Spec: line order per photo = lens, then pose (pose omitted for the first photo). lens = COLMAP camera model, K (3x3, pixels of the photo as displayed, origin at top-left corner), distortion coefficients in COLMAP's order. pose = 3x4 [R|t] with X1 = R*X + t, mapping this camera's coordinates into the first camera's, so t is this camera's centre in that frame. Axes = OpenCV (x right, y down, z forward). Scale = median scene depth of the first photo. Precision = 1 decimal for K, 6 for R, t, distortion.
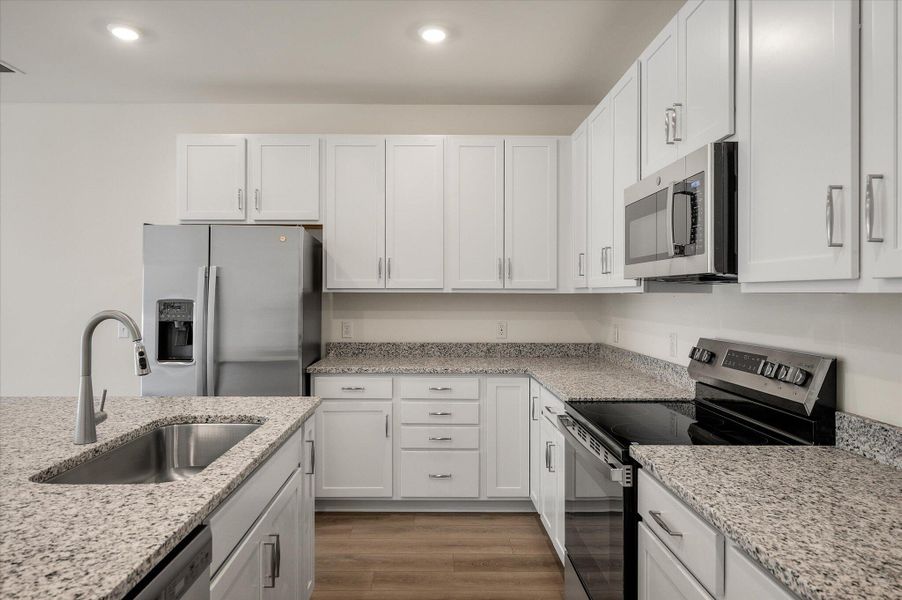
lens RADIAL K [[550.3, 0, 442.2], [0, 550.3, 294.8], [0, 0, 1]] dist [0.001552, 0.001329]
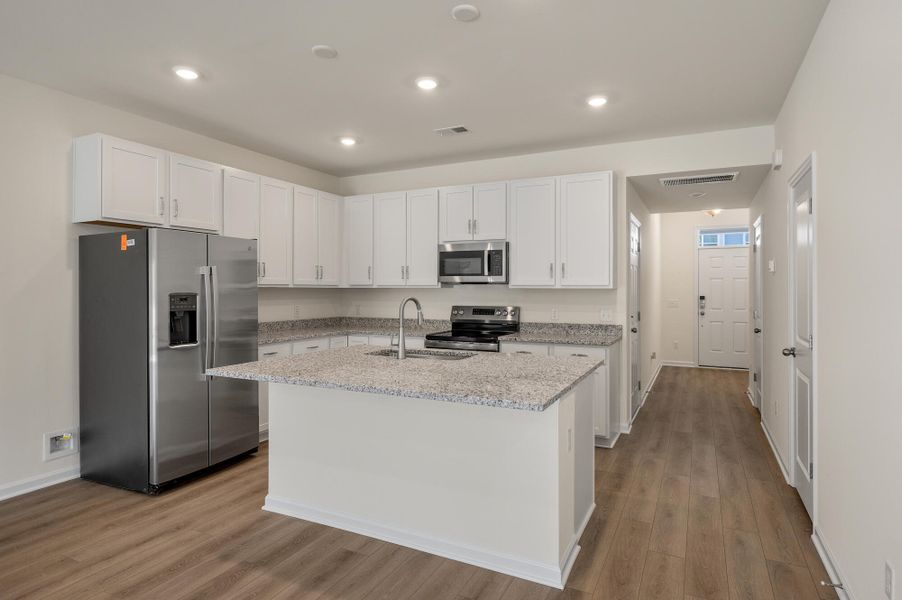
lens RADIAL K [[505.6, 0, 454.7], [0, 505.6, 290.7], [0, 0, 1]] dist [0.001961, -0.000626]
pose [[0.444833, -0.004922, 0.895600, -1.132550], [0.000495, 0.999986, 0.005249, -0.001779], [-0.895614, -0.001891, 0.444829, -0.024571]]
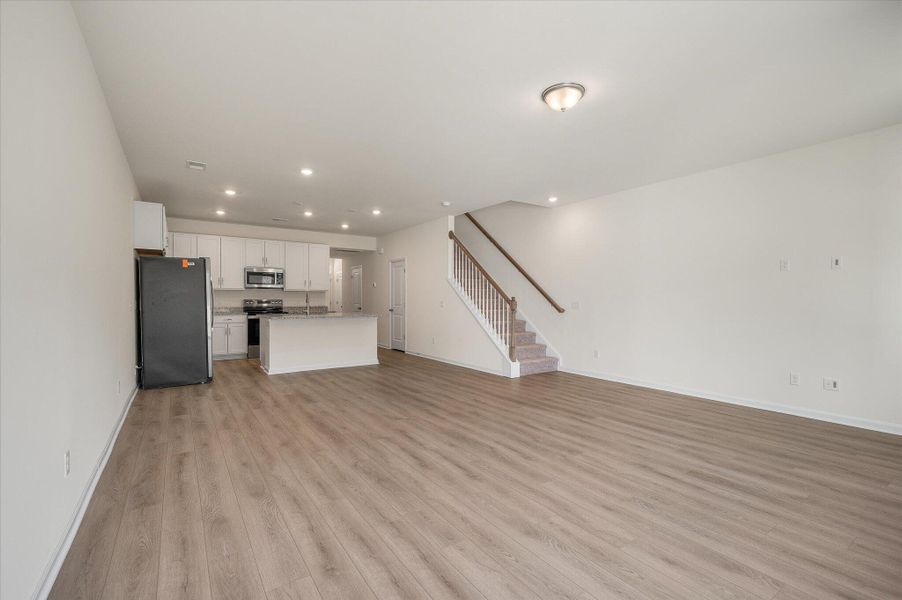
lens RADIAL K [[401.2, 0, 456.5], [0, 401.2, 301.4], [0, 0, 1]] dist [0.003609, 0.000456]
pose [[-0.569641, -0.007647, 0.821858, -2.497012], [-0.004187, 0.999971, 0.006402, 0.046622], [-0.821883, 0.000205, -0.569656, 1.045960]]
